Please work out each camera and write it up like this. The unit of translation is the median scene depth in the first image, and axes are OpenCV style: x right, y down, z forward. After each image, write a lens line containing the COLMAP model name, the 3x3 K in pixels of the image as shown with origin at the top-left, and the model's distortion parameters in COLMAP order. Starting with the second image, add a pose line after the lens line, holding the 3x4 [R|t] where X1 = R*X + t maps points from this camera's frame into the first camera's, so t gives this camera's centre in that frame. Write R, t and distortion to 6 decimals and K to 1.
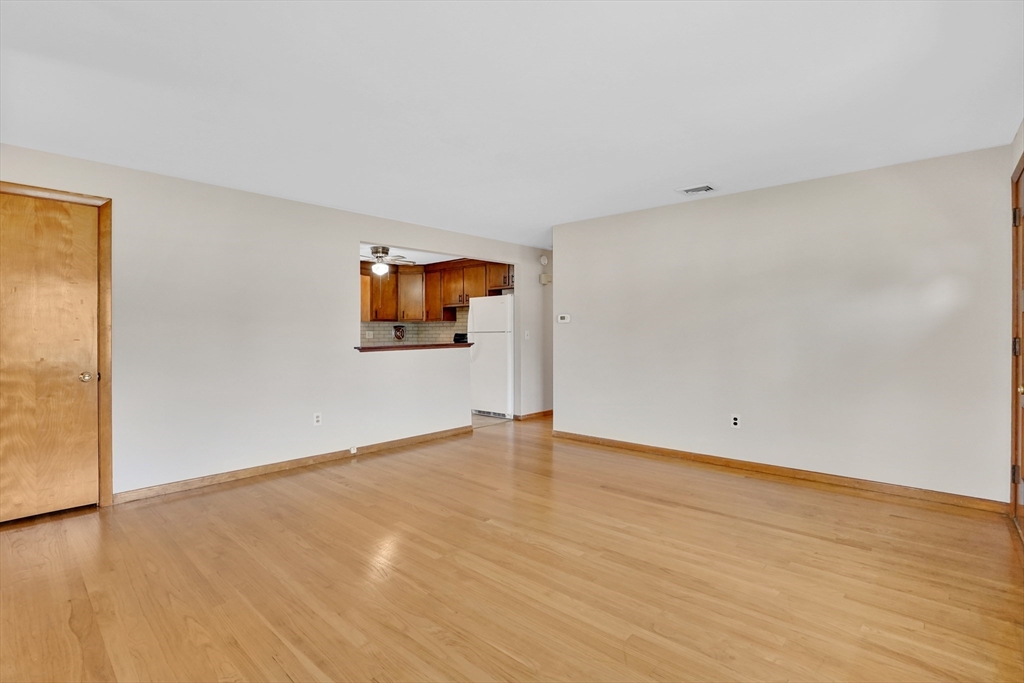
lens RADIAL K [[480.6, 0, 543.7], [0, 480.6, 327.1], [0, 0, 1]] dist [-0.041684, 0.012315]
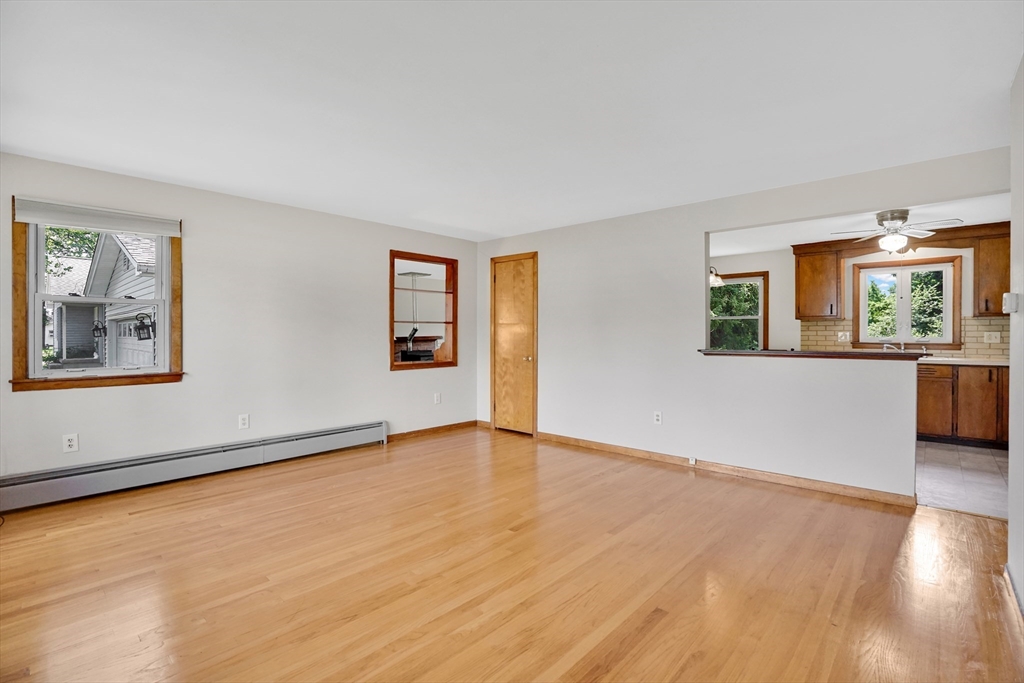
lens RADIAL K [[480.6, 0, 484.8], [0, 480.6, 335.5], [0, 0, 1]] dist [-0.041684, 0.012315]
pose [[-0.072943, 0.011230, -0.997273, 0.468220], [0.009985, 0.999895, 0.010529, 0.000163], [0.997286, -0.009190, -0.073048, 0.566934]]
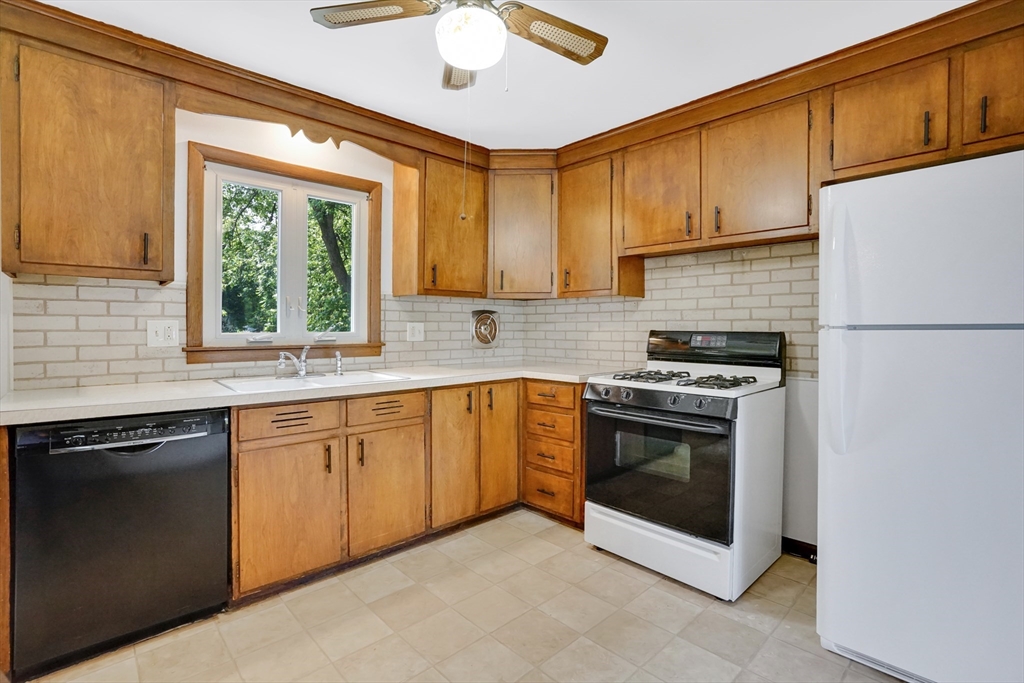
lens RADIAL K [[480.6, 0, 536.6], [0, 480.6, 326.6], [0, 0, 1]] dist [-0.041684, 0.012315]
pose [[0.995015, 0.008995, -0.099316, -0.352639], [-0.008305, 0.999938, 0.007361, 0.012285], [0.099376, -0.006499, 0.995029, 0.965008]]
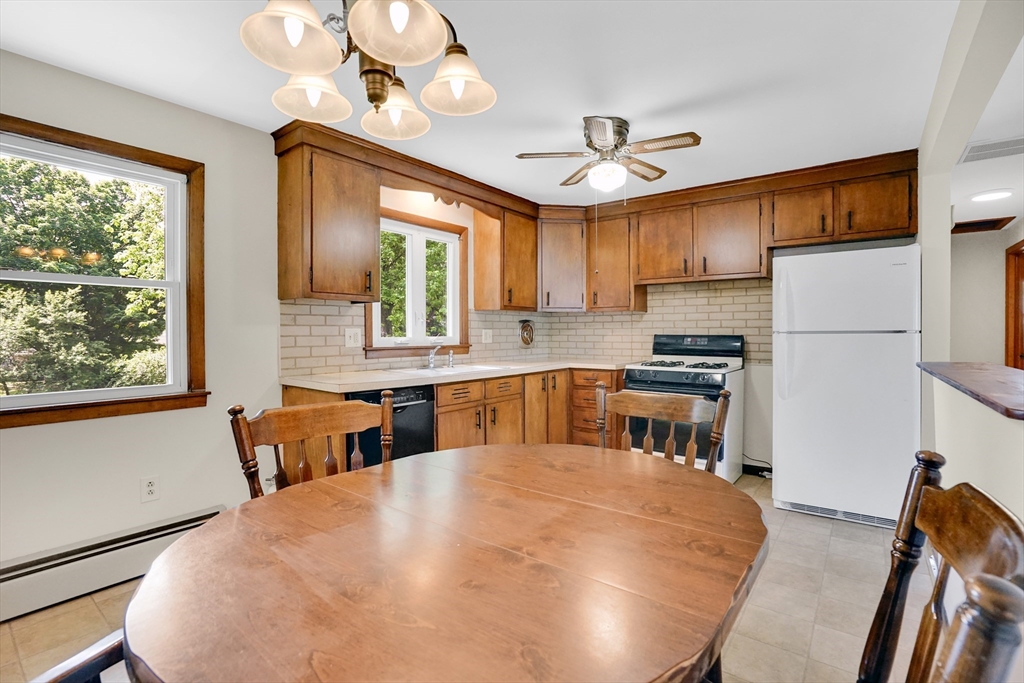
lens RADIAL K [[480.6, 0, 541.7], [0, 480.6, 331.9], [0, 0, 1]] dist [-0.041684, 0.012315]
pose [[0.997013, 0.006456, 0.076959, -0.528546], [-0.007042, 0.999948, 0.007337, 0.010725], [-0.076908, -0.007857, 0.997007, 0.728023]]
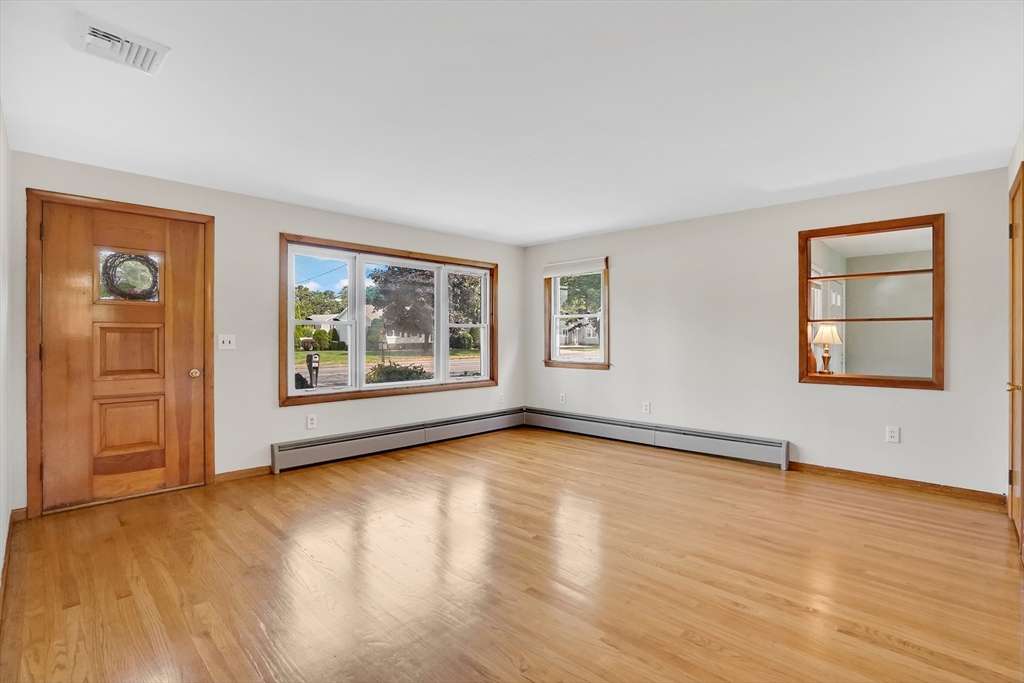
lens RADIAL K [[480.6, 0, 543.3], [0, 480.6, 334.7], [0, 0, 1]] dist [-0.041684, 0.012315]
pose [[-0.999373, 0.007631, 0.034572, -0.095512], [0.007123, 0.999865, -0.014773, 0.011521], [-0.034680, -0.014518, -0.999293, 1.081941]]
